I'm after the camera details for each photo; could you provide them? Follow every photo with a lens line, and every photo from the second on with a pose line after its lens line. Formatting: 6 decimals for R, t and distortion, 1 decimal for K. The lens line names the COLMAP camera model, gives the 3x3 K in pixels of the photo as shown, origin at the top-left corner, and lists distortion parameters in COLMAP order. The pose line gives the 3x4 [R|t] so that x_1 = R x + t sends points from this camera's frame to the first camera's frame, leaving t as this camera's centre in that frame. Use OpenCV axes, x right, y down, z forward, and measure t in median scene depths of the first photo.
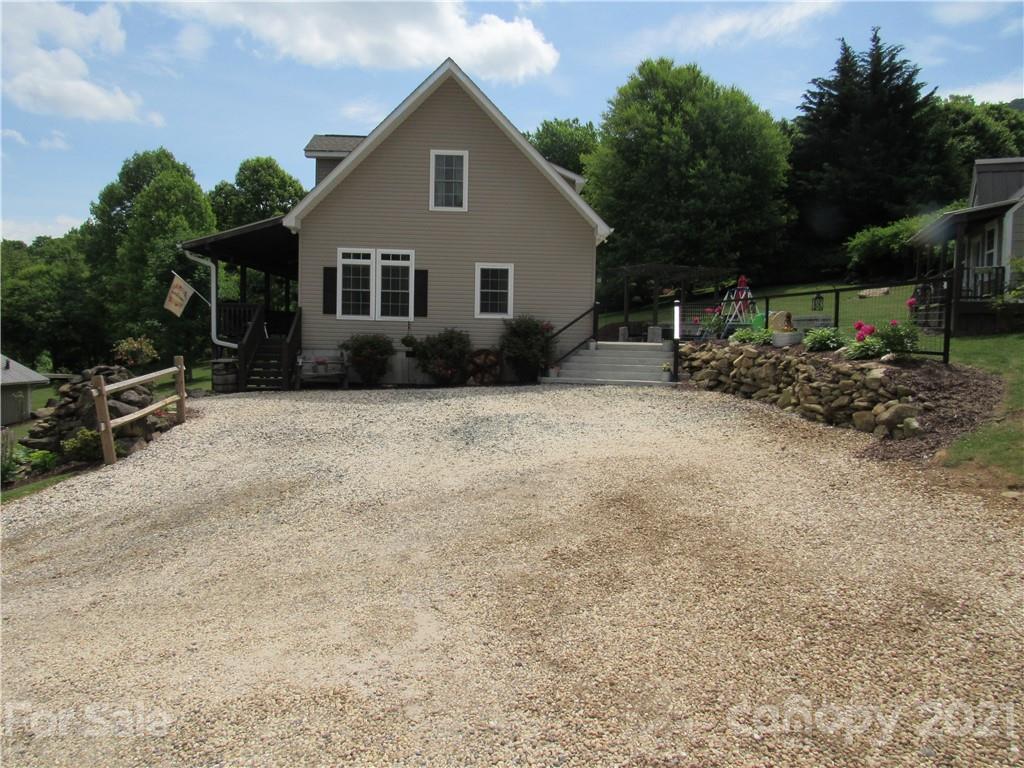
lens RADIAL K [[739.8, 0, 508.1], [0, 739.8, 384.9], [0, 0, 1]] dist [-0.021139, 0.001295]
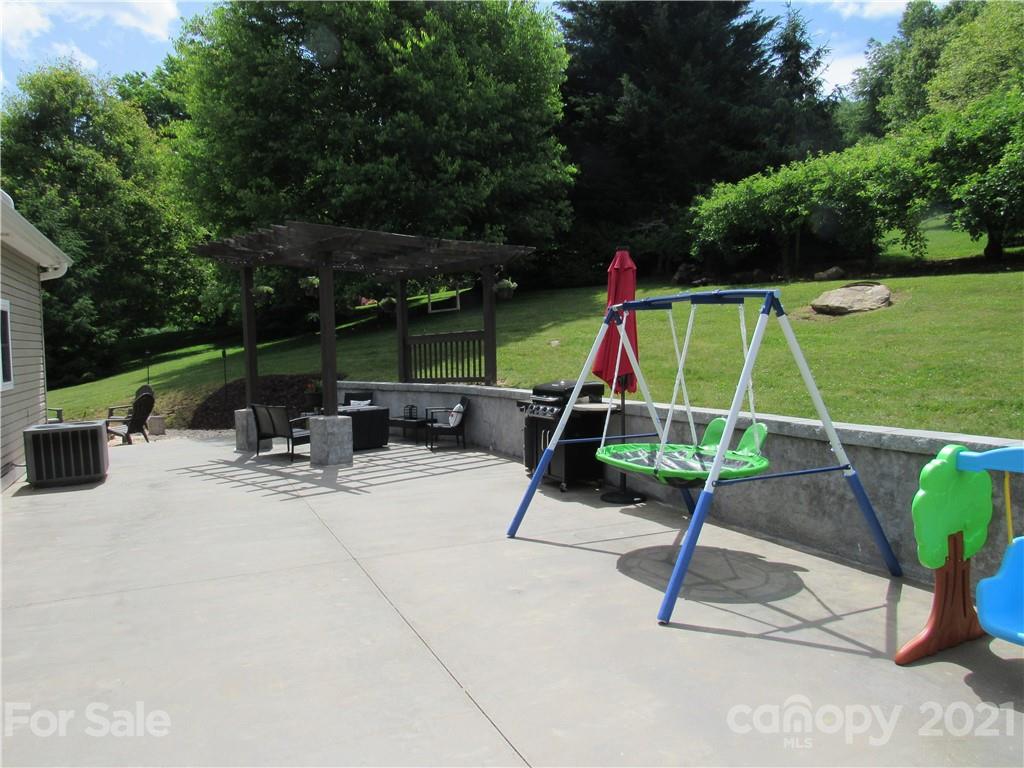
lens RADIAL K [[730.4, 0, 514.9], [0, 730.4, 388.4], [0, 0, 1]] dist [-0.030525, 0.003672]
pose [[0.918661, -0.074922, 0.387877, 0.256342], [0.079343, 0.996837, 0.004631, -0.152501], [-0.386997, 0.026521, 0.921699, 1.136324]]
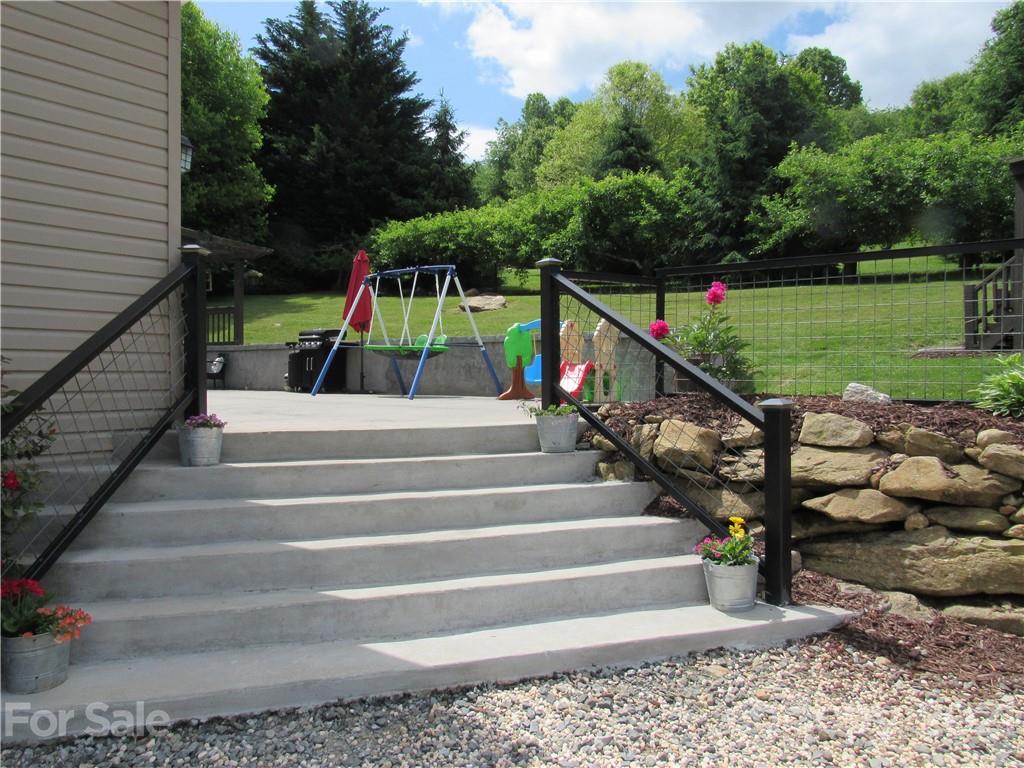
lens RADIAL K [[738.1, 0, 538.0], [0, 738.1, 385.5], [0, 0, 1]] dist [-0.057530, 0.003371]
pose [[0.613417, -0.036491, 0.788915, 0.006273], [0.071818, 0.997370, -0.009709, -0.070614], [-0.786487, 0.062614, 0.614425, 0.917598]]
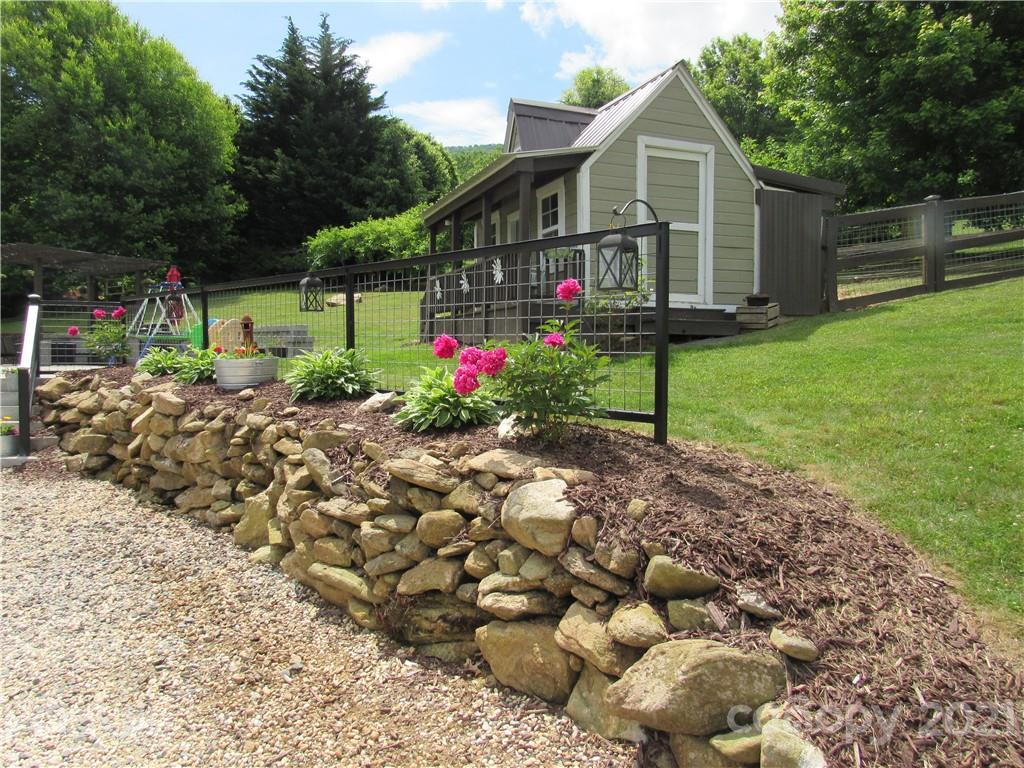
lens RADIAL K [[728.4, 0, 512.0], [0, 728.4, 384.0], [0, 0, 1]] dist [-0.011780, 0.004027]
pose [[0.753458, -0.039007, 0.656337, 0.153285], [0.050214, 0.998737, 0.001712, -0.035619], [-0.655575, 0.031667, 0.754466, 0.412525]]
